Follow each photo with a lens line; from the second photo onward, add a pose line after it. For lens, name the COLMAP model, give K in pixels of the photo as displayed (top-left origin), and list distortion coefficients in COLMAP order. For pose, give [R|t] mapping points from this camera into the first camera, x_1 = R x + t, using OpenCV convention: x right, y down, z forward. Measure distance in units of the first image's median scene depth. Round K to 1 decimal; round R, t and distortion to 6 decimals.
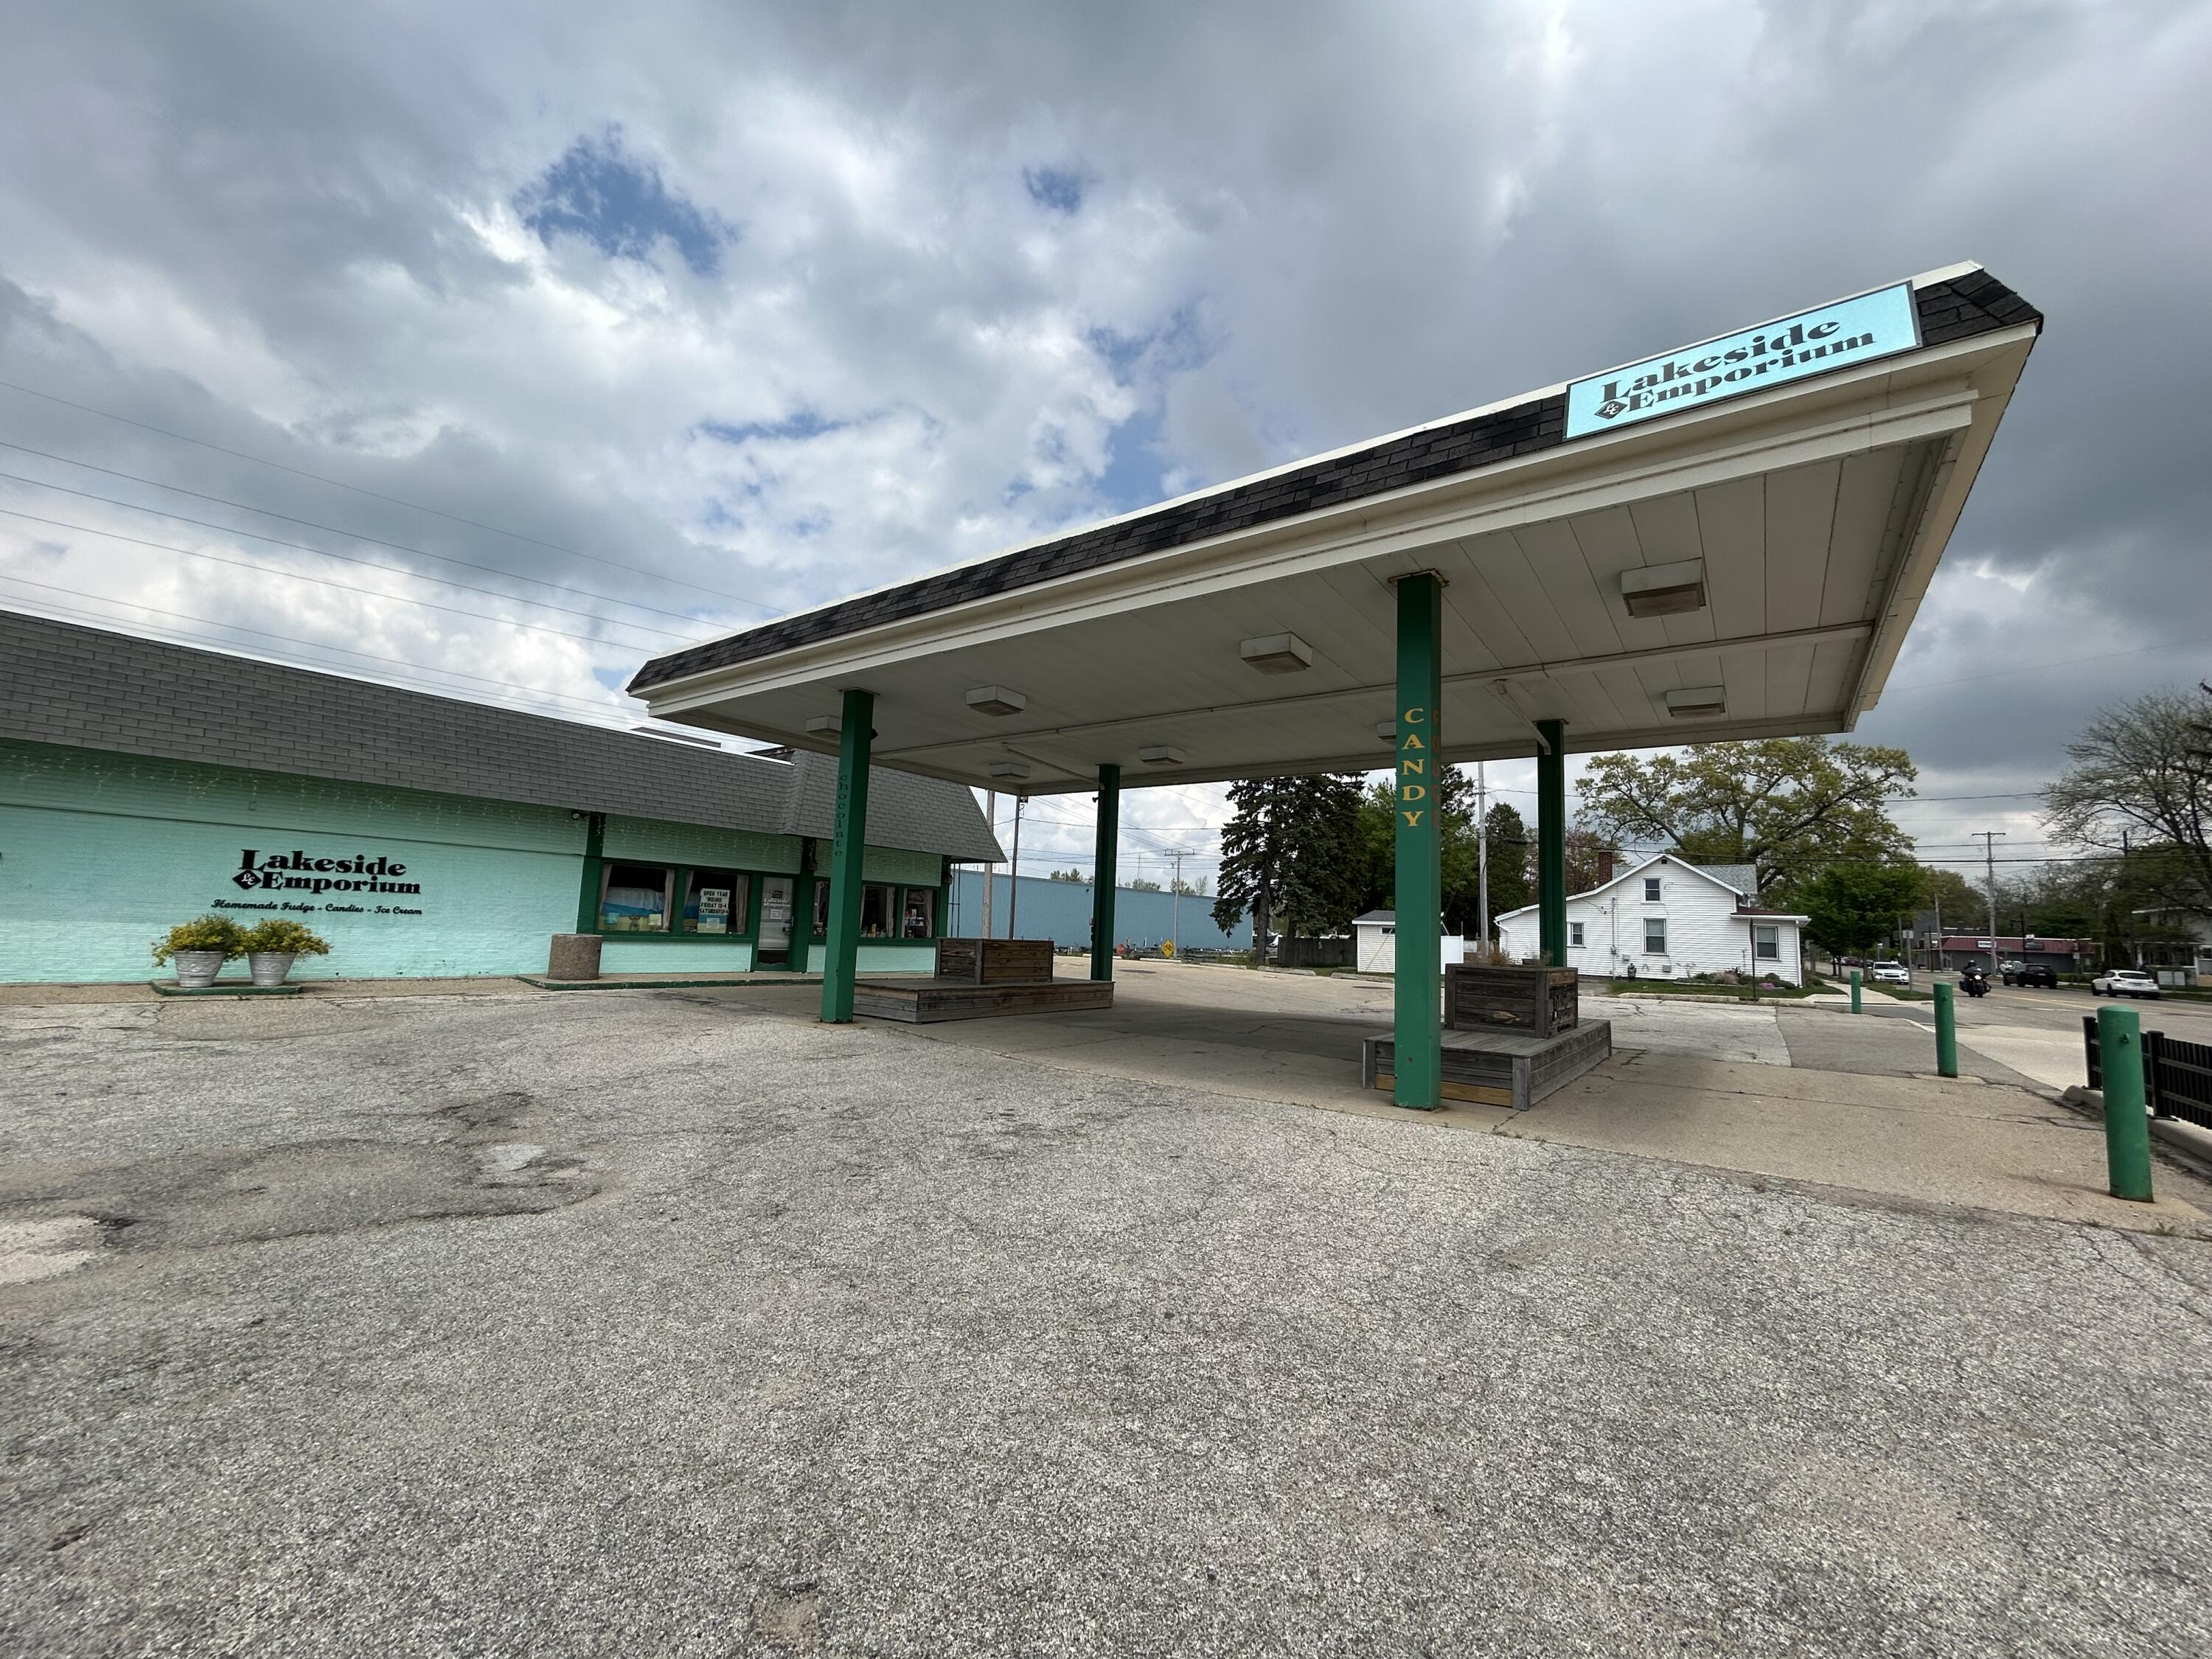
lens RADIAL K [[897.6, 0, 1106.0], [0, 897.6, 829.5], [0, 0, 1]] dist [-0.000333, 0.000366]
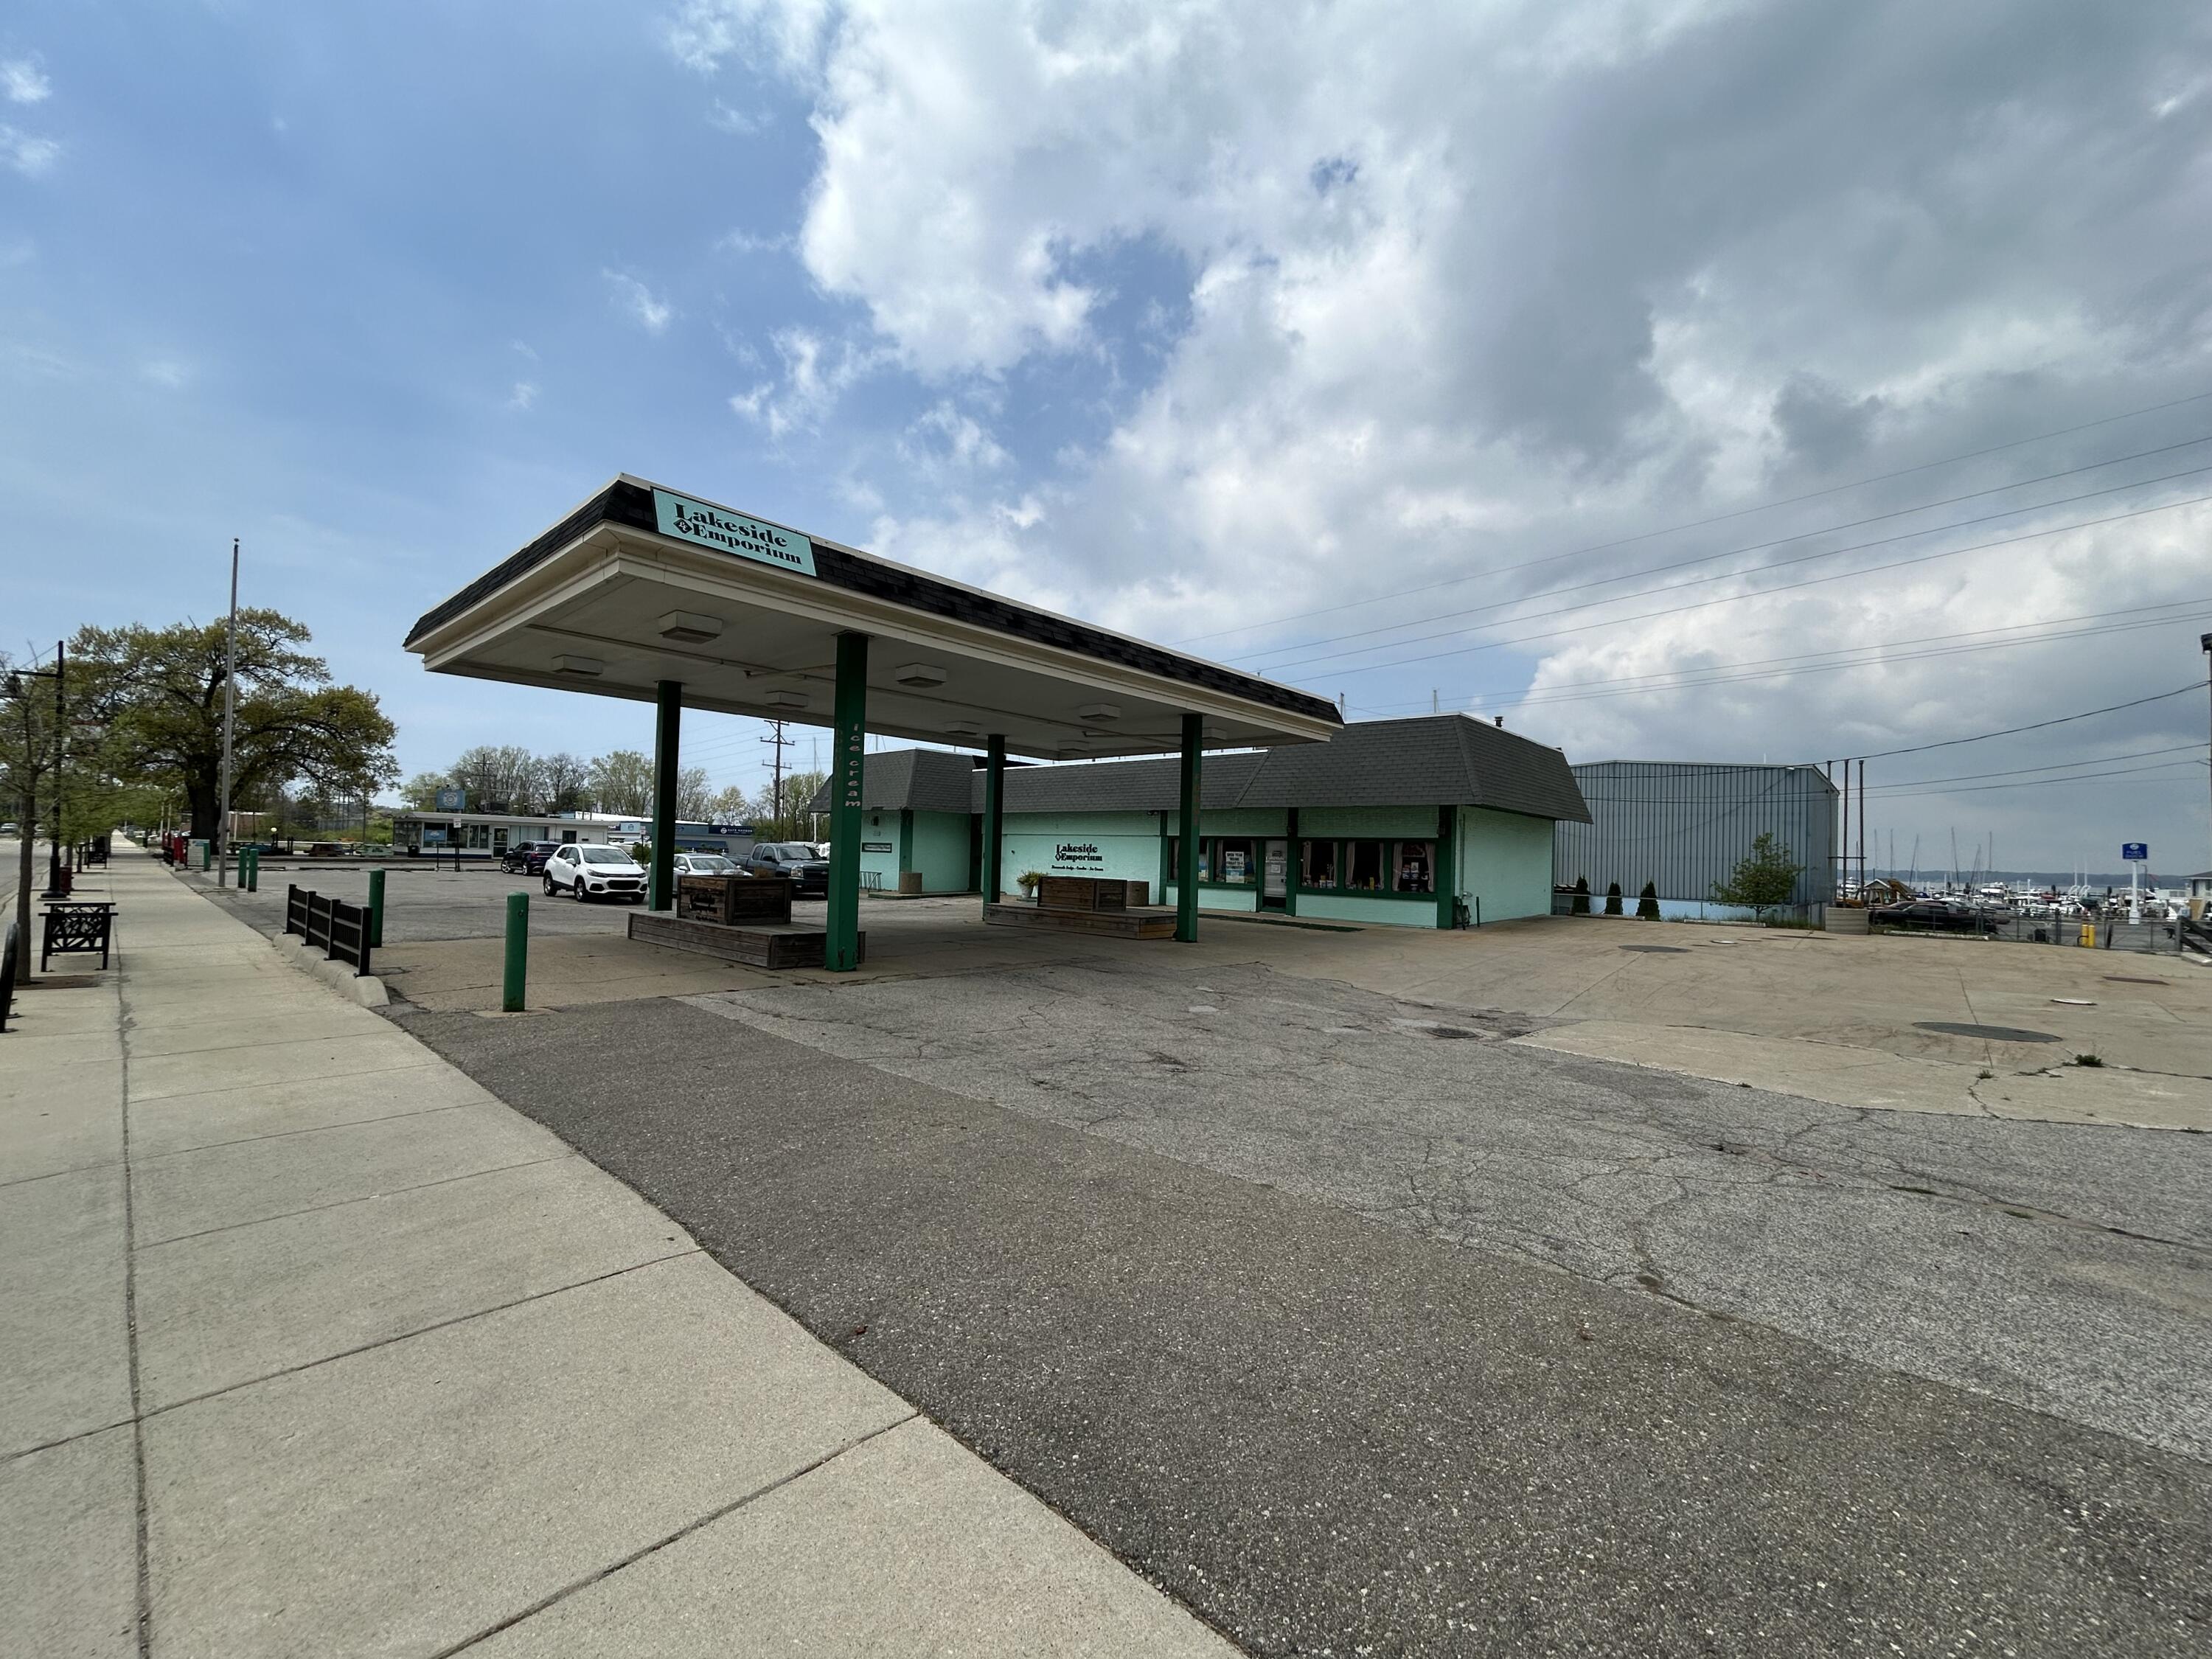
lens RADIAL K [[898.0, 0, 1106.2], [0, 898.0, 824.2], [0, 0, 1]] dist [0.002594, -0.000267]
pose [[-0.105194, -0.084545, -0.990851, 0.977147], [0.072724, 0.993058, -0.092454, 0.137623], [0.991789, -0.081784, -0.098316, 0.930259]]
